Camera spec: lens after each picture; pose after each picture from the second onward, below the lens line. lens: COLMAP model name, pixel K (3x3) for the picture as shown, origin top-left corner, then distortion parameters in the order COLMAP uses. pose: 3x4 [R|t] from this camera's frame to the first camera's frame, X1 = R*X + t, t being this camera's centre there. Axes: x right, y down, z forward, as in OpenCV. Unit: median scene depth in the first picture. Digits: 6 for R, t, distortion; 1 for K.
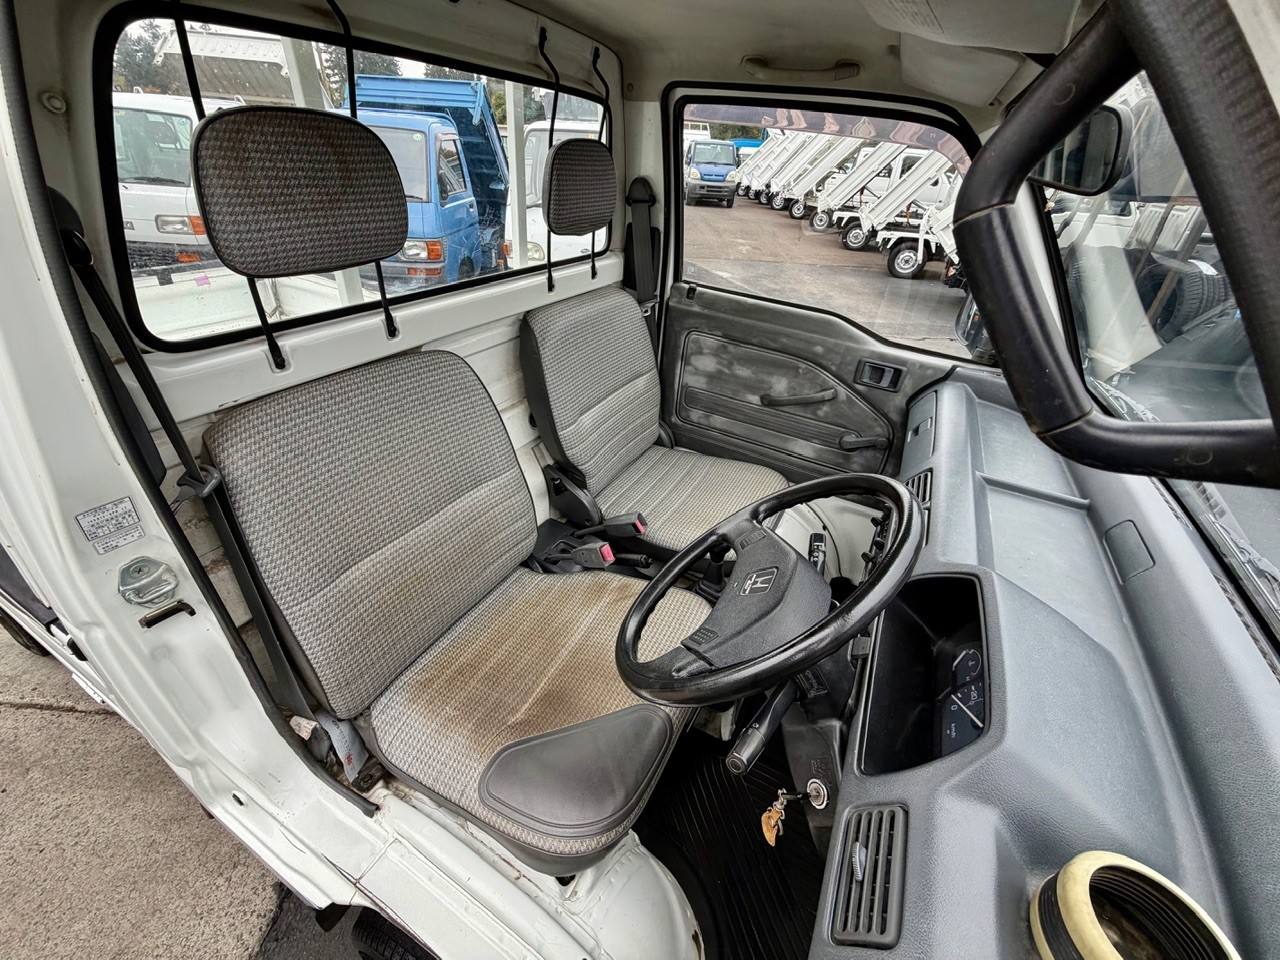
lens RADIAL K [[501.5, 0, 640.0], [0, 501.5, 480.0], [0, 0, 1]] dist [0.001128, 0.000752]
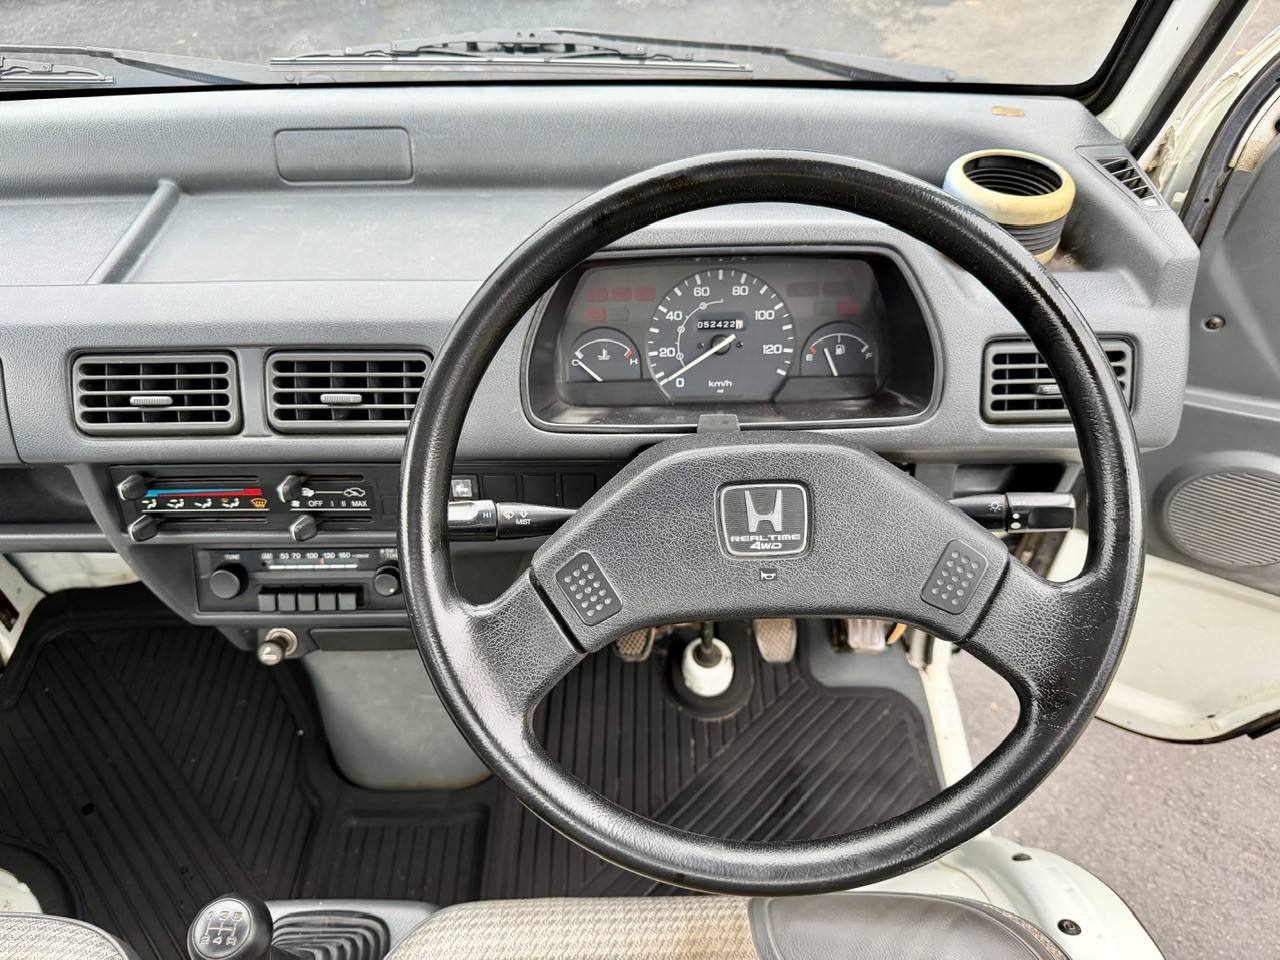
lens RADIAL K [[908.6, 0, 639.4], [0, 908.6, 506.2], [0, 0, 1]] dist [0.069240, -0.119787]
pose [[-0.466652, -0.678114, 0.567800, -0.075244], [0.468121, 0.355318, 0.809081, -0.216112], [-0.750399, 0.643358, 0.151630, 0.383720]]
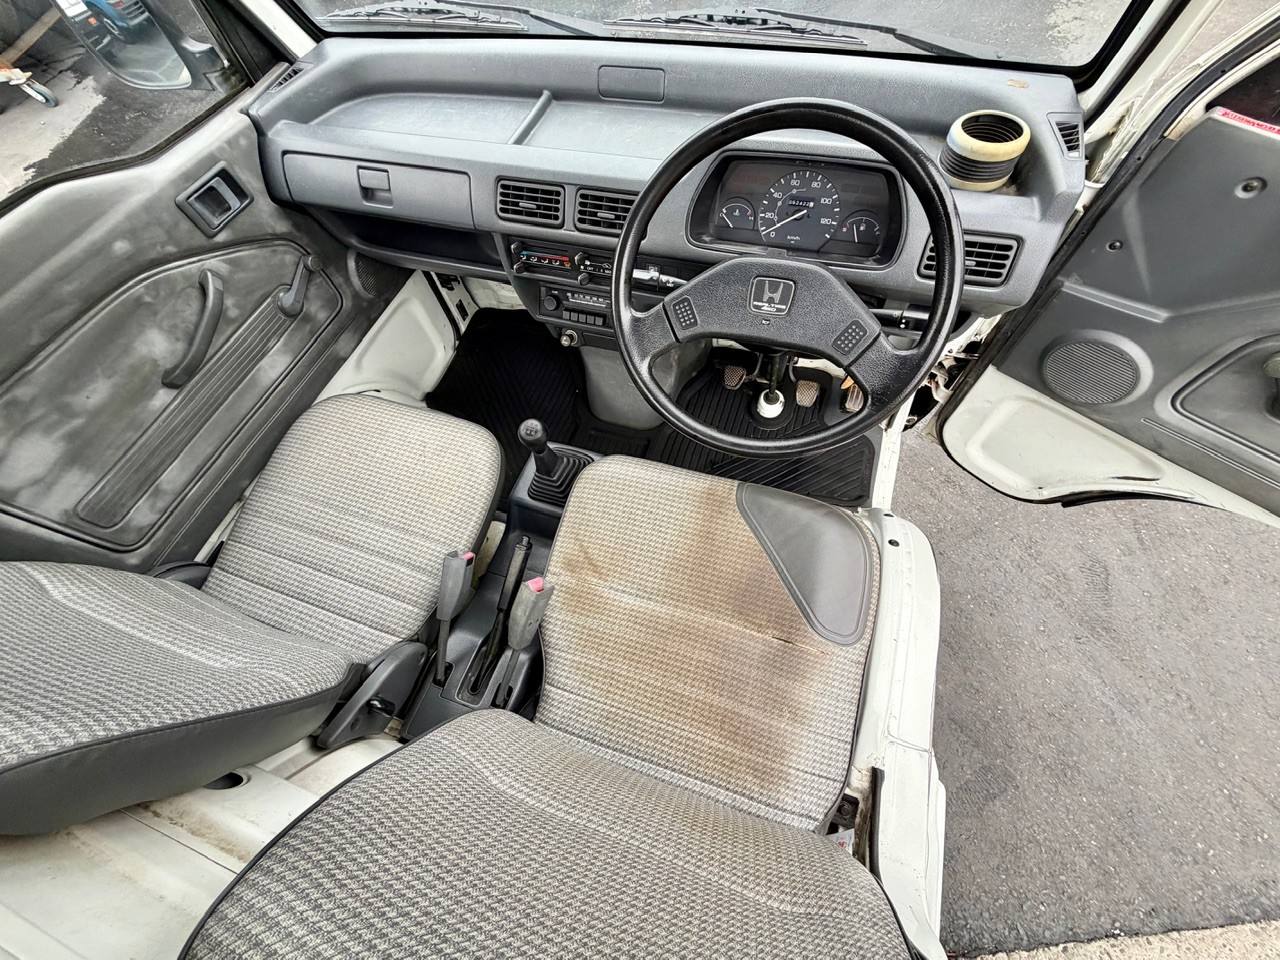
lens RADIAL K [[495.9, 0, 642.7], [0, 495.9, 479.3], [0, 0, 1]] dist [-0.000652, 0.000257]
pose [[-0.167314, -0.895987, 0.411355, -0.187639], [0.602957, 0.237117, 0.761721, -0.250786], [-0.780031, 0.375476, 0.500569, 0.339505]]
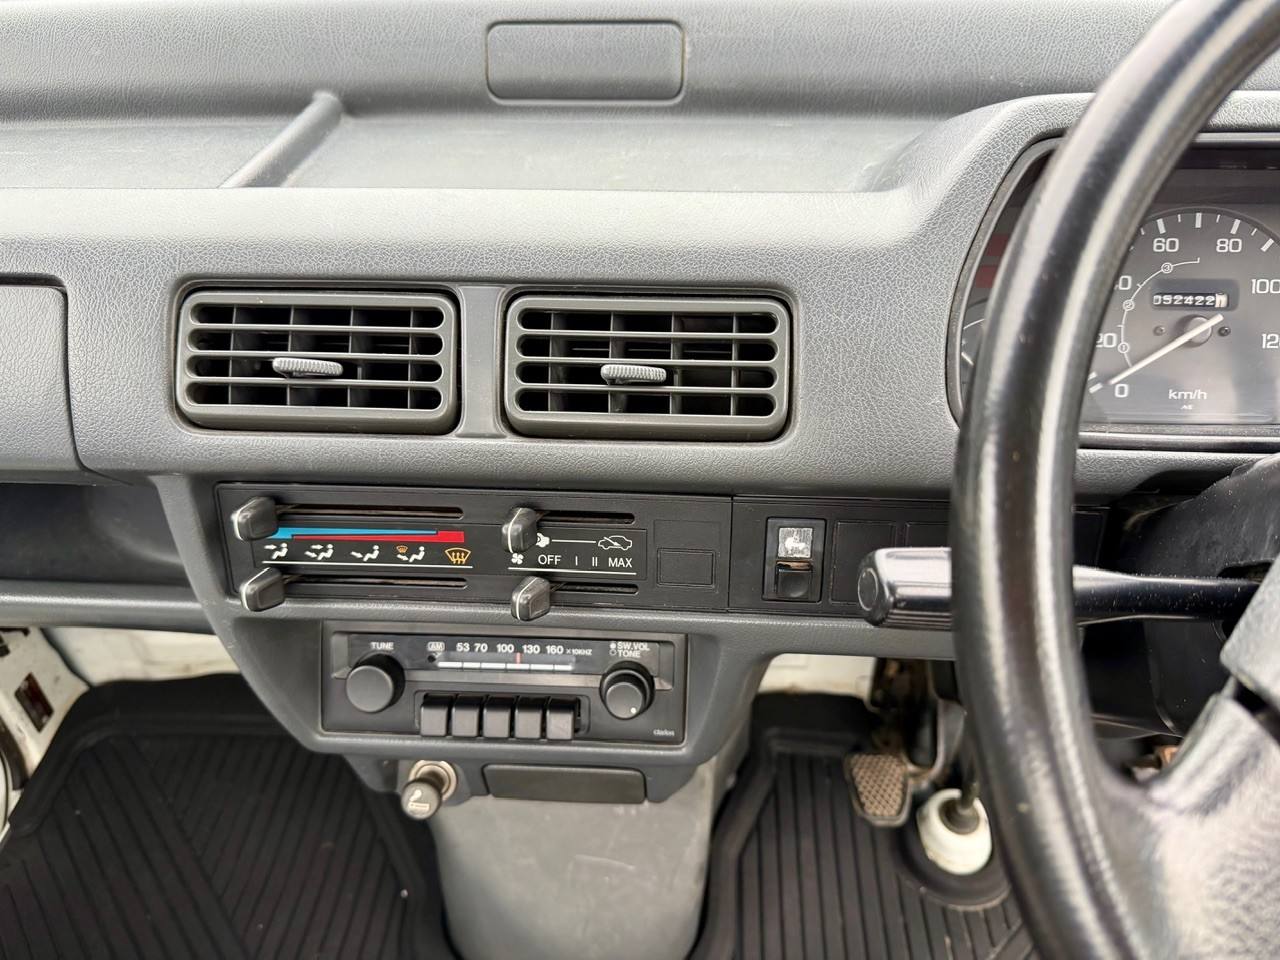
lens RADIAL K [[908.6, 0, 639.4], [0, 908.6, 506.2], [0, 0, 1]] dist [0.069240, -0.119787]
pose [[-0.415838, -0.620587, 0.664794, 0.085311], [0.486821, 0.465546, 0.739102, -0.113787], [-0.768169, 0.630982, 0.108523, 0.519248]]
